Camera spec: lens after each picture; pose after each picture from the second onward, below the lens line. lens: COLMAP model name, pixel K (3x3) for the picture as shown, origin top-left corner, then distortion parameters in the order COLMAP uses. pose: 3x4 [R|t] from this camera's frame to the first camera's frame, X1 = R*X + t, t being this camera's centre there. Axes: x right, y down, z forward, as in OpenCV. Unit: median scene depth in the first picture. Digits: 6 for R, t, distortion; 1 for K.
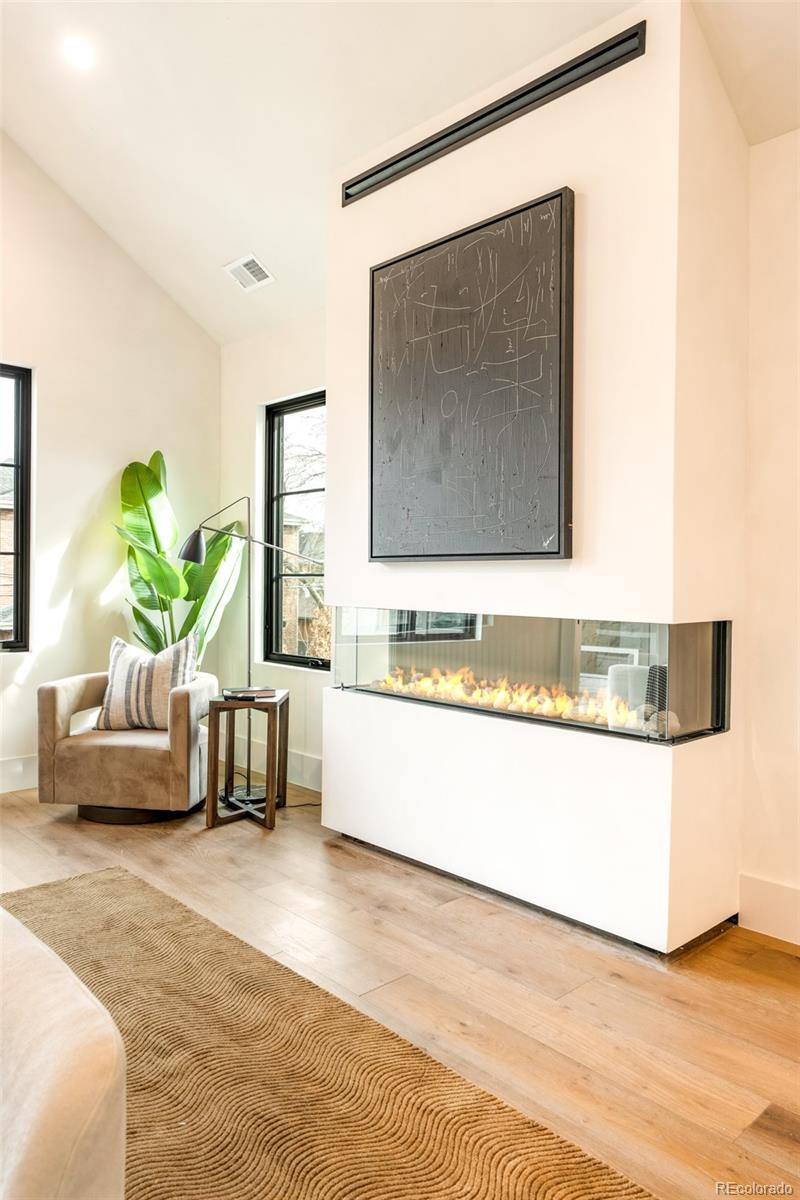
lens RADIAL K [[820.1, 0, 398.4], [0, 820.1, 590.2], [0, 0, 1]] dist [-0.007245, -0.000340]
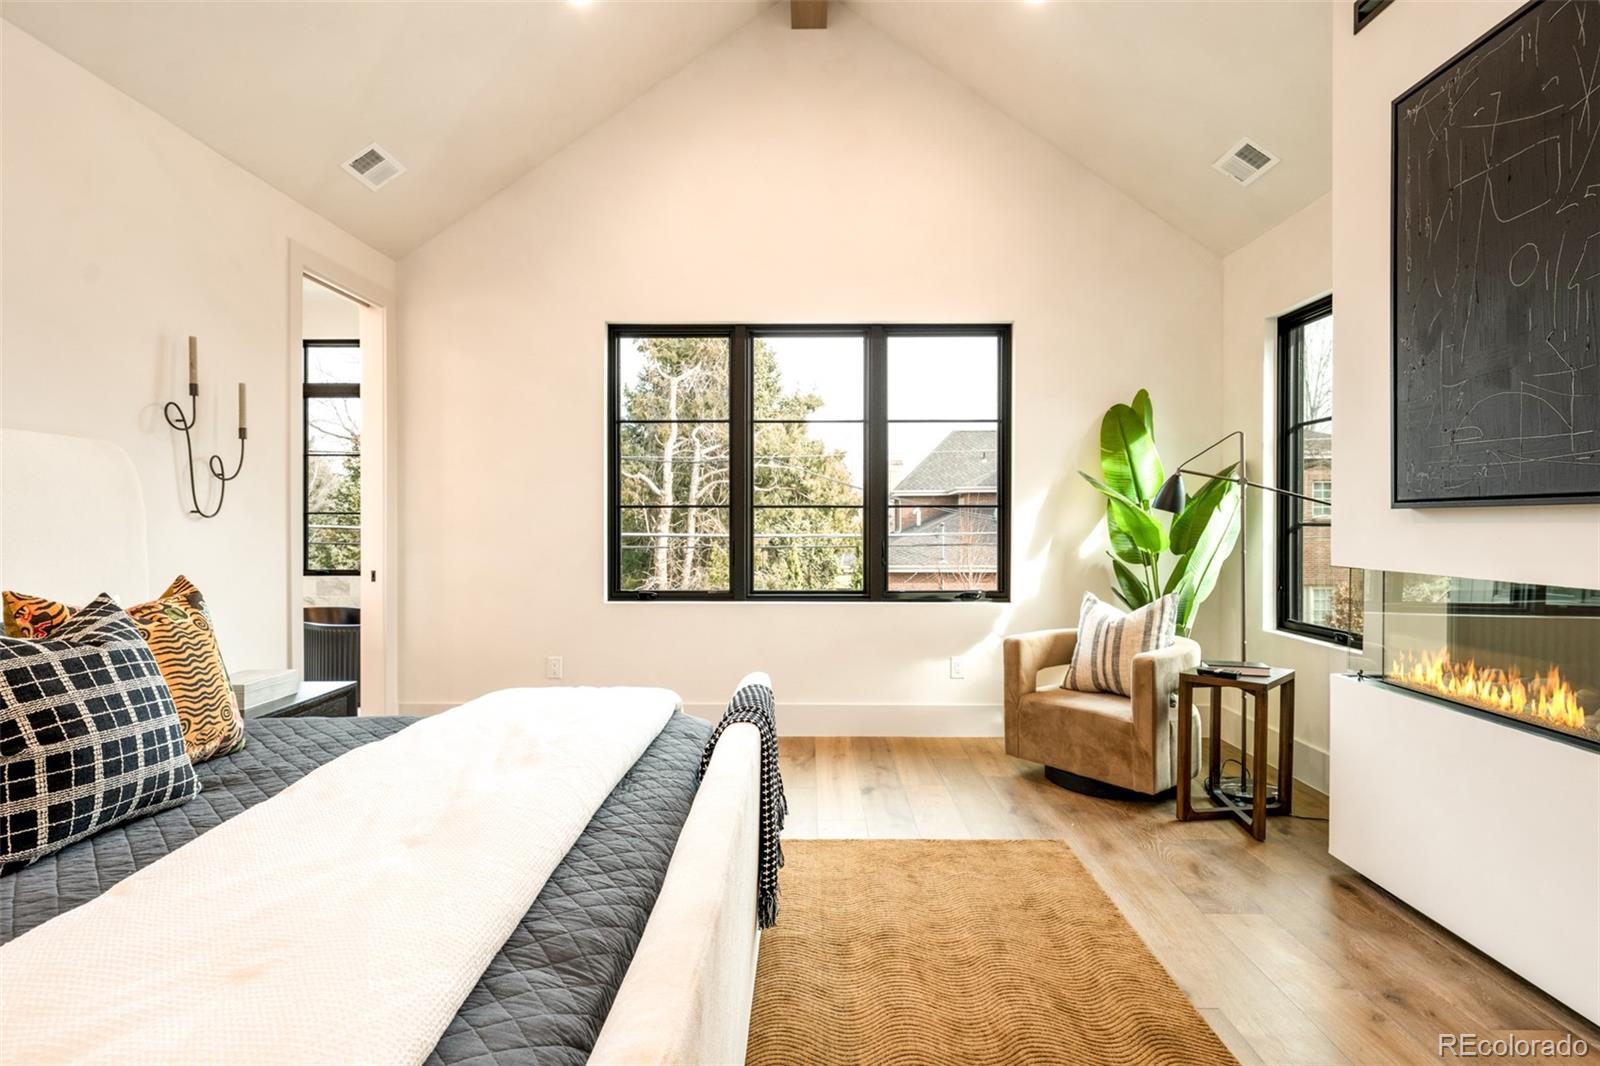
lens RADIAL K [[818.8, 0, 800.0], [0, 818.8, 533.0], [0, 0, 1]] dist [0.004178, -0.001019]
pose [[0.725570, -0.000388, -0.688148, 0.071152], [-0.003320, 0.999986, -0.004064, -0.006942], [0.688140, 0.005234, 0.725559, 0.098303]]
